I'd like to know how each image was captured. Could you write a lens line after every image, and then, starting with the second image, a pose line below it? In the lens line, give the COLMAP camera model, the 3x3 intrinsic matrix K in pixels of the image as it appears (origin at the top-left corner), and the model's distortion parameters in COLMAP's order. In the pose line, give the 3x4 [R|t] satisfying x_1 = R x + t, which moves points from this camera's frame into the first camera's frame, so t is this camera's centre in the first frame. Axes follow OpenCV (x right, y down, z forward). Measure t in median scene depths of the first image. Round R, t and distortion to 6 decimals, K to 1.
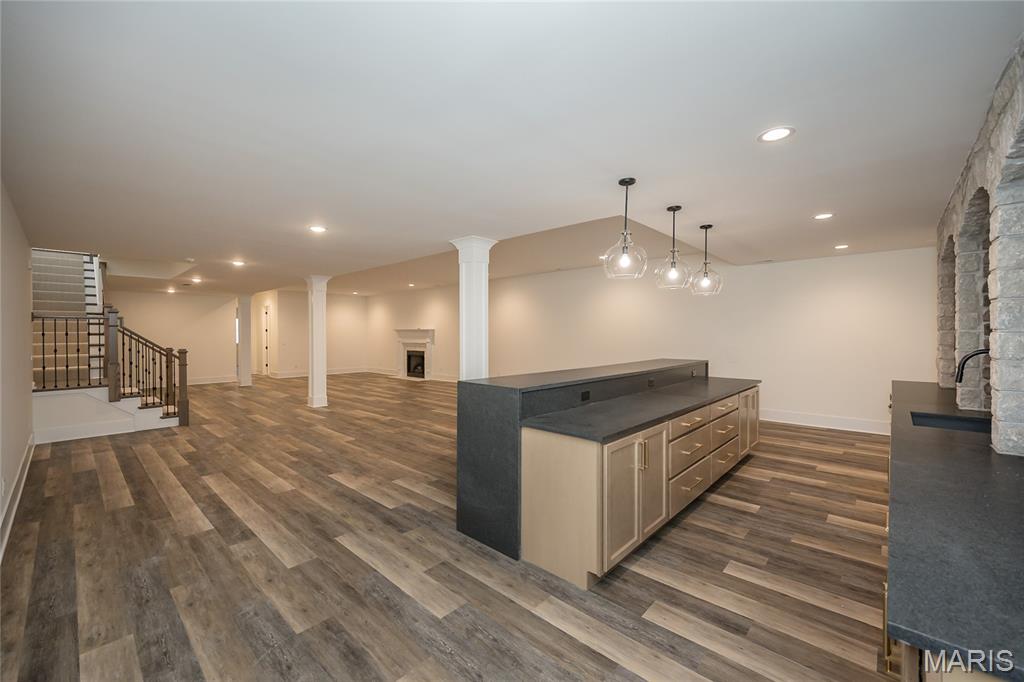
lens RADIAL K [[403.5, 0, 512.0], [0, 403.5, 341.0], [0, 0, 1]] dist [-0.001074, -0.000006]
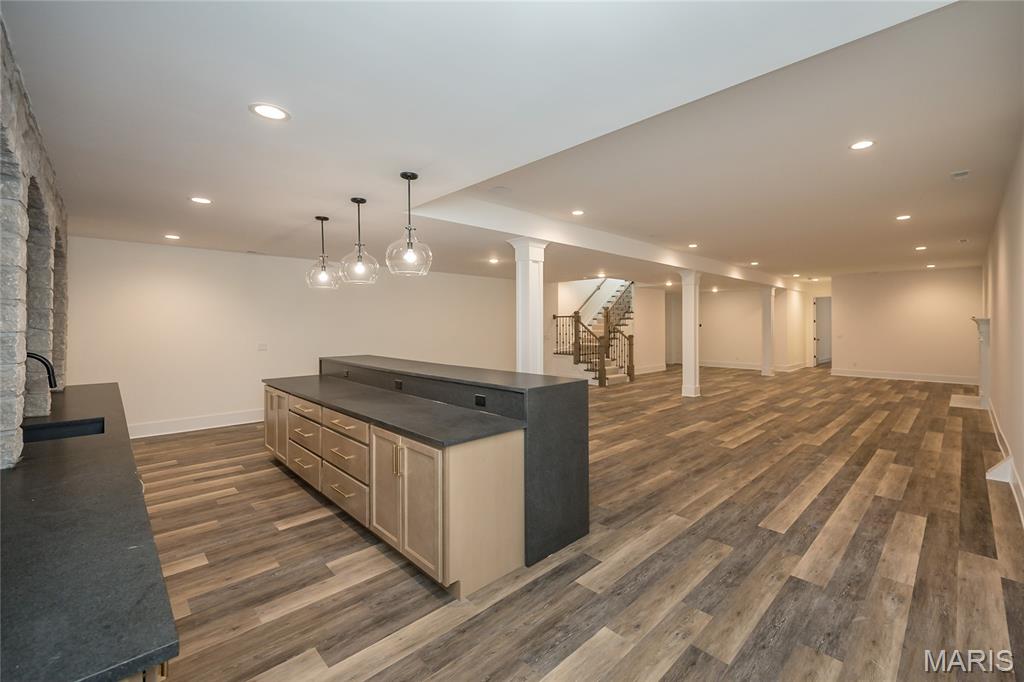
lens RADIAL K [[403.5, 0, 512.0], [0, 403.5, 341.0], [0, 0, 1]] dist [-0.001074, -0.000006]
pose [[-0.025983, 0.042550, -0.998756, 1.417663], [-0.010133, 0.999031, 0.042825, -0.034622], [0.999611, 0.011233, -0.025527, 1.484339]]
